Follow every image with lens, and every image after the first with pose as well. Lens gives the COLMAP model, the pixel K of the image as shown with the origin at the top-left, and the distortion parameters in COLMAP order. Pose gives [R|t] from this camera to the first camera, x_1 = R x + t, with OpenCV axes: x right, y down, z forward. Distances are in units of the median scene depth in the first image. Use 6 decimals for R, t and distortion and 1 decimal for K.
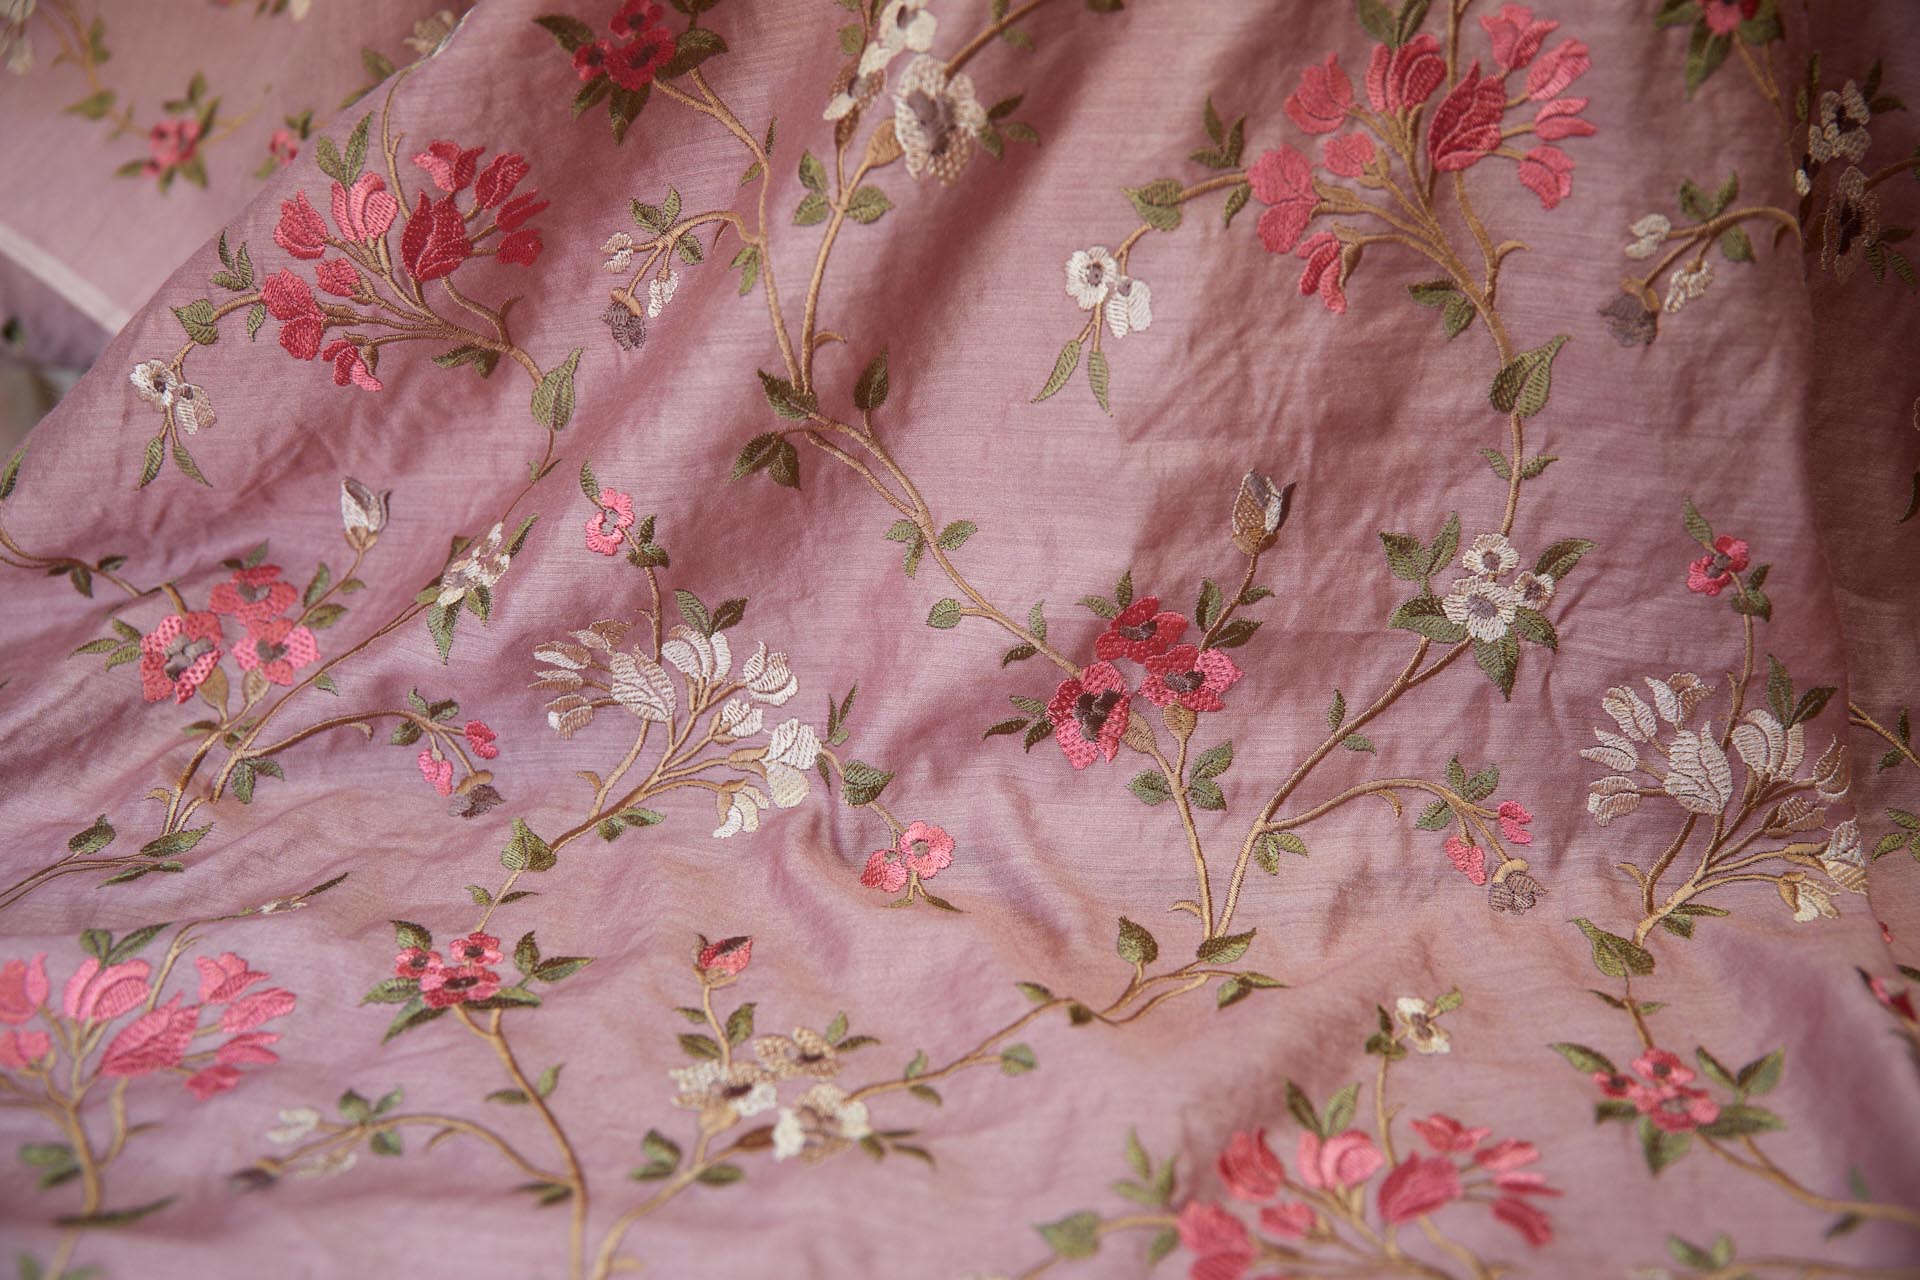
lens RADIAL K [[2031.4, 0, 960.0], [0, 2031.4, 640.0], [0, 0, 1]] dist [-0.014301, -0.108006]
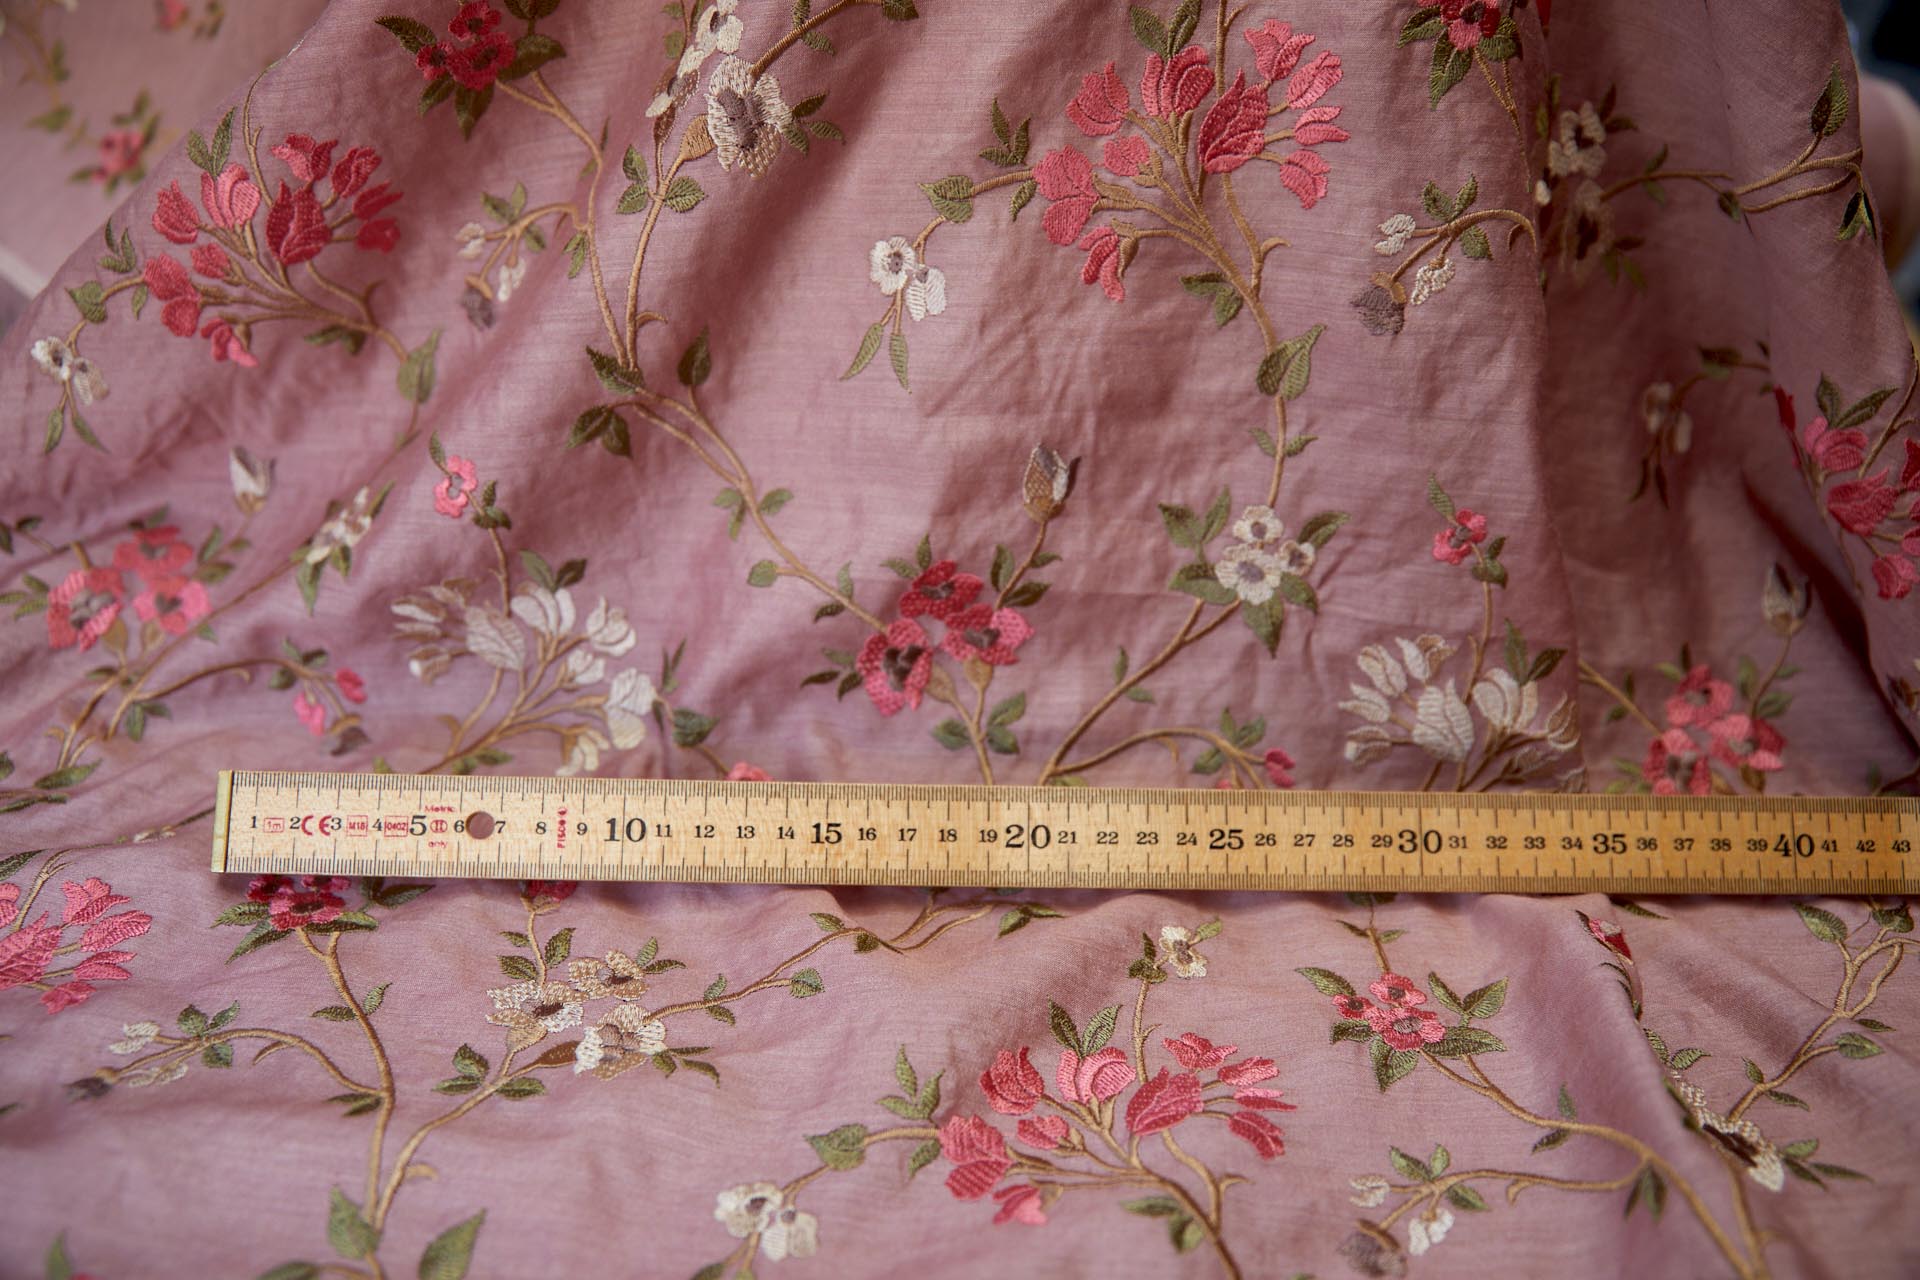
lens RADIAL K [[1716.3, 0, 952.2], [0, 1716.3, 638.9], [0, 0, 1]] dist [-0.064324, -0.013486]
pose [[0.999421, 0.008934, 0.032818, 0.066981], [-0.009473, 0.999822, 0.016312, 0.006413], [-0.032667, -0.016614, 0.999328, 0.076099]]
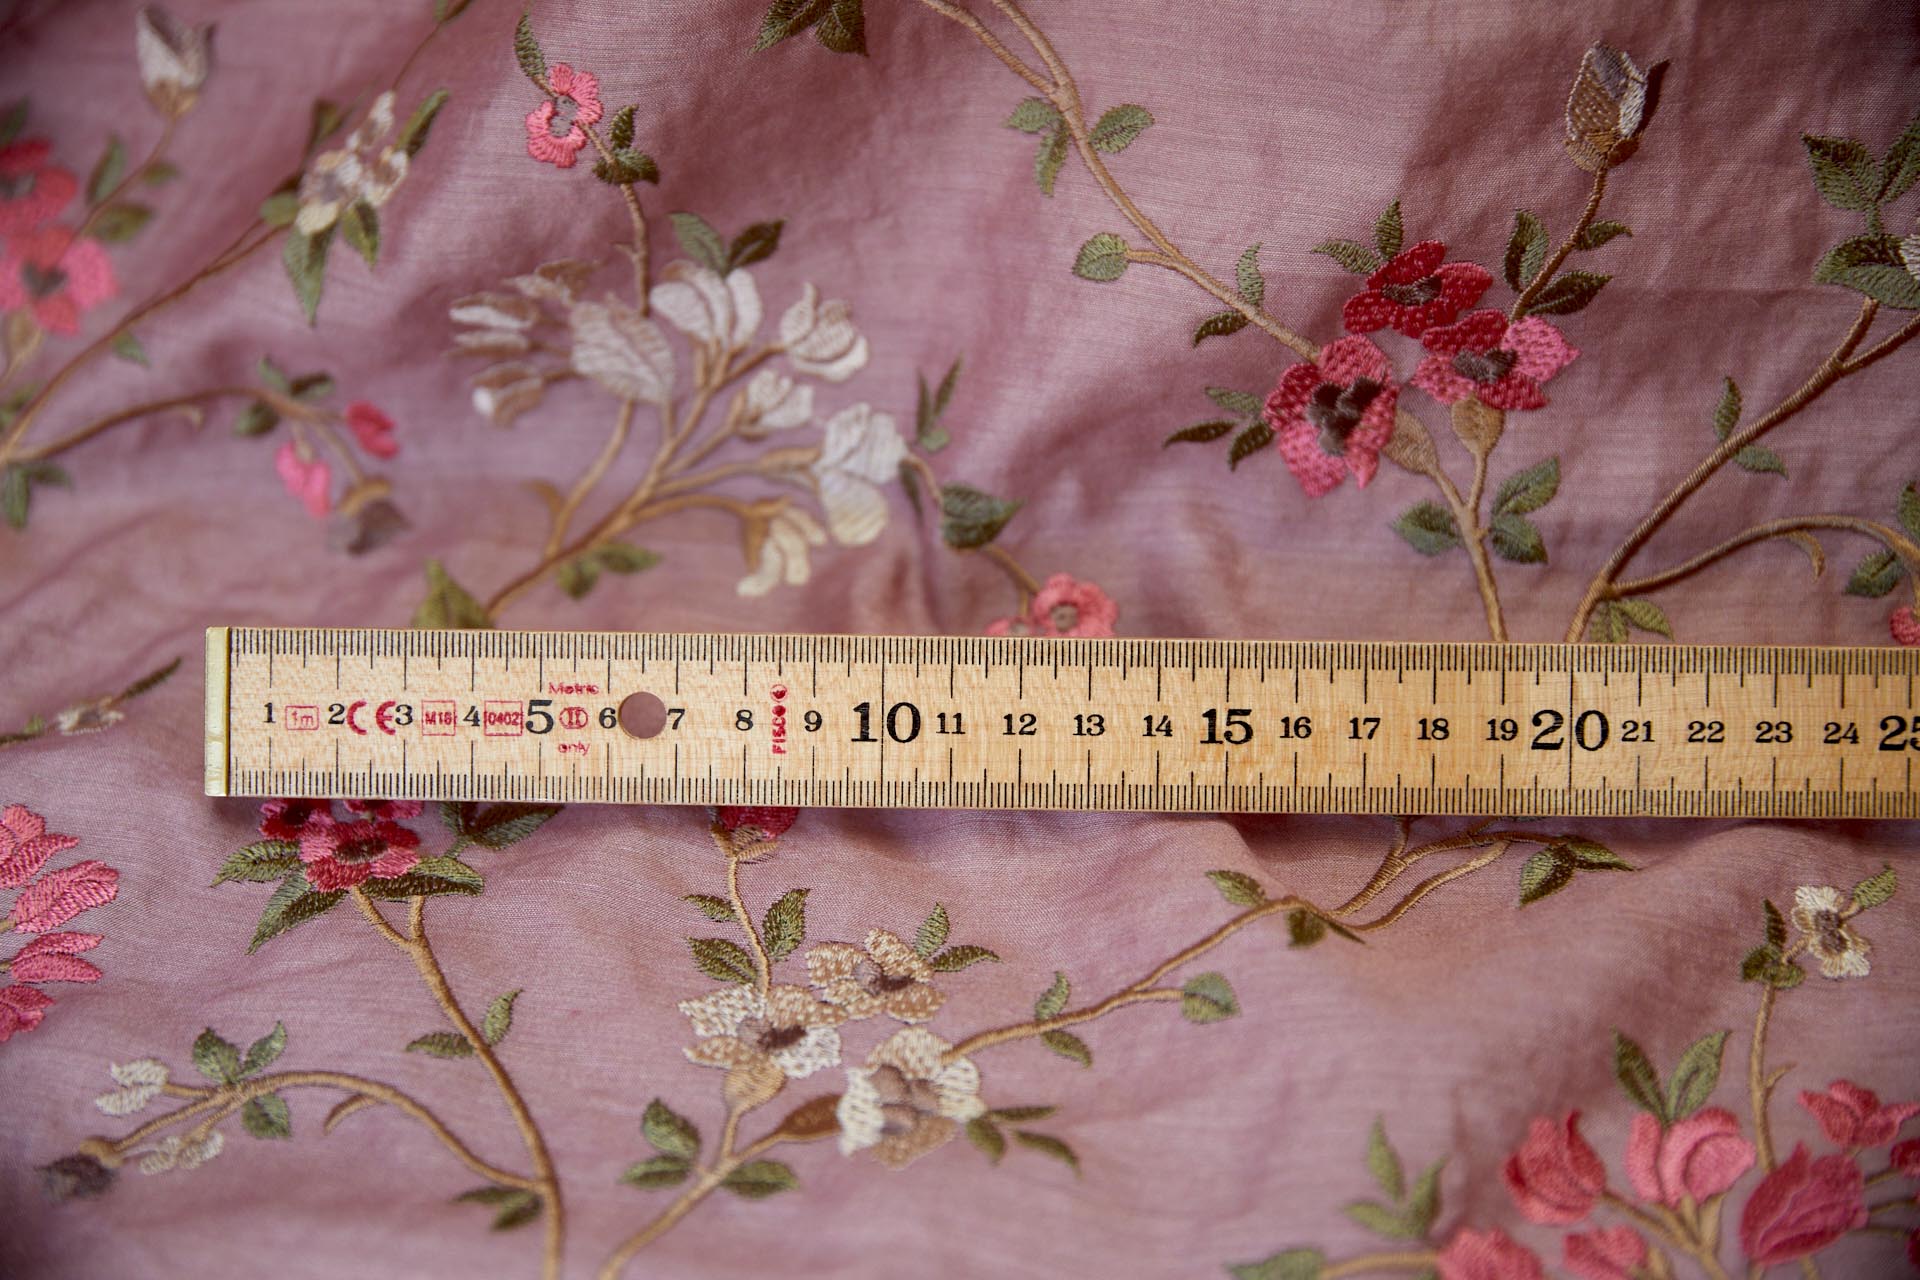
lens RADIAL K [[3406.3, 0, 960.0], [0, 3406.3, 640.0], [0, 0, 1]] dist [-0.176202, -0.091267]
pose [[0.998476, 0.004888, -0.054977, 0.007397], [0.006817, 0.977523, 0.210721, -0.122644], [0.054771, -0.210774, 0.975999, -0.044199]]
